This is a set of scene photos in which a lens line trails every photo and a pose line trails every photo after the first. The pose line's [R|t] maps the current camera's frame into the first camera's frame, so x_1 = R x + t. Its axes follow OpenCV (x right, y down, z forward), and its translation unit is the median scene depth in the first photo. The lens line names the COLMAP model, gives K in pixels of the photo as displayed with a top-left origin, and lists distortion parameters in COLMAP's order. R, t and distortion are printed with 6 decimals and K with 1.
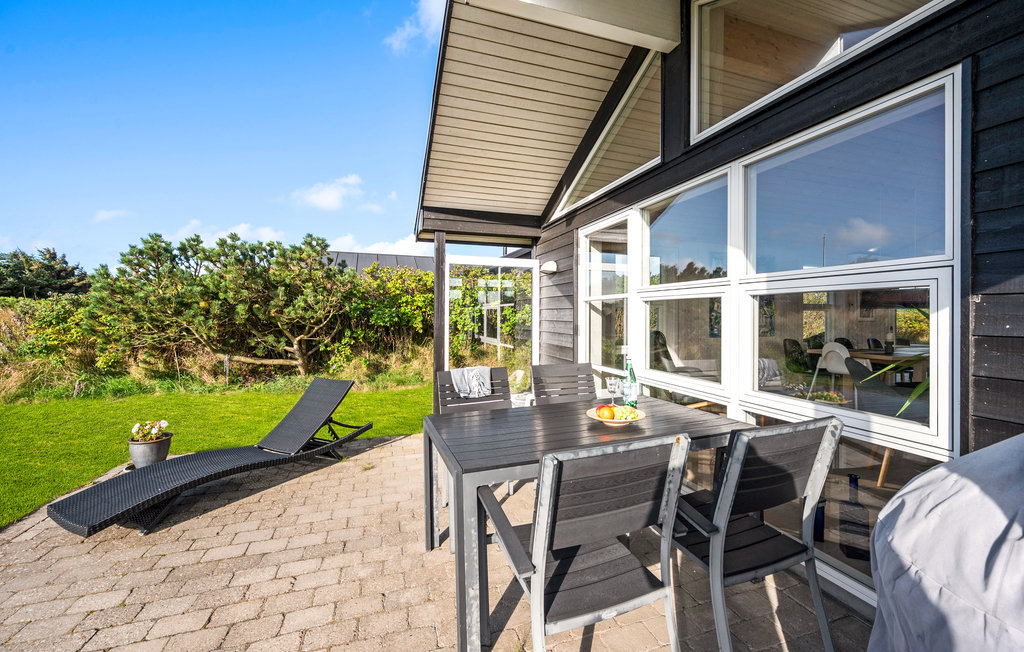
lens RADIAL K [[410.5, 0, 506.5], [0, 410.5, 318.9], [0, 0, 1]] dist [-0.003349, -0.000045]
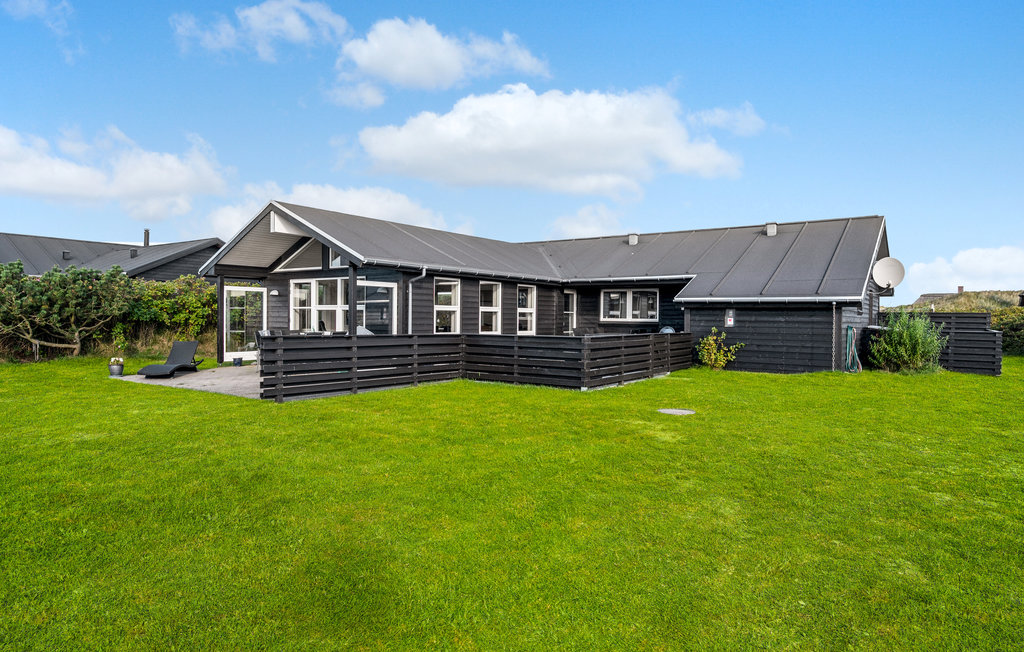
lens RADIAL K [[602.6, 0, 509.7], [0, 602.6, 324.1], [0, 0, 1]] dist [-0.003518, 0.002104]
pose [[0.793784, -0.007842, 0.608149, -0.920674], [0.003020, 0.999955, 0.008953, 0.020923], [-0.608192, -0.005271, 0.793772, -2.524240]]
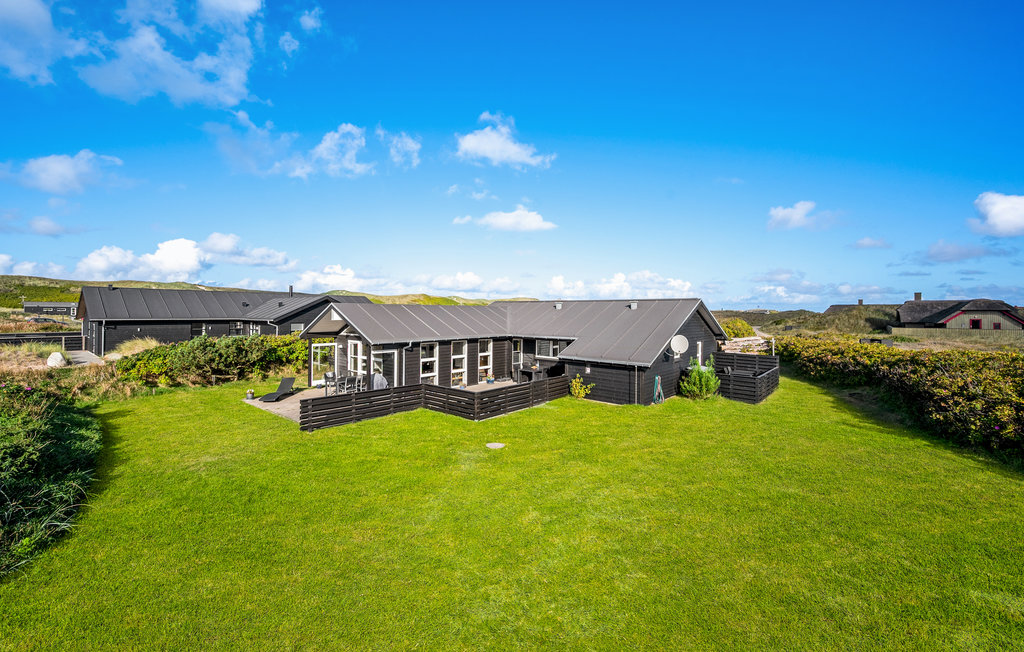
lens RADIAL K [[410.5, 0, 508.7], [0, 410.5, 314.7], [0, 0, 1]] dist [-0.003349, -0.000045]
pose [[0.844949, 0.001214, 0.534846, -0.682083], [0.001574, 0.999987, -0.004757, -0.434767], [-0.534845, 0.004862, 0.844936, -3.445393]]
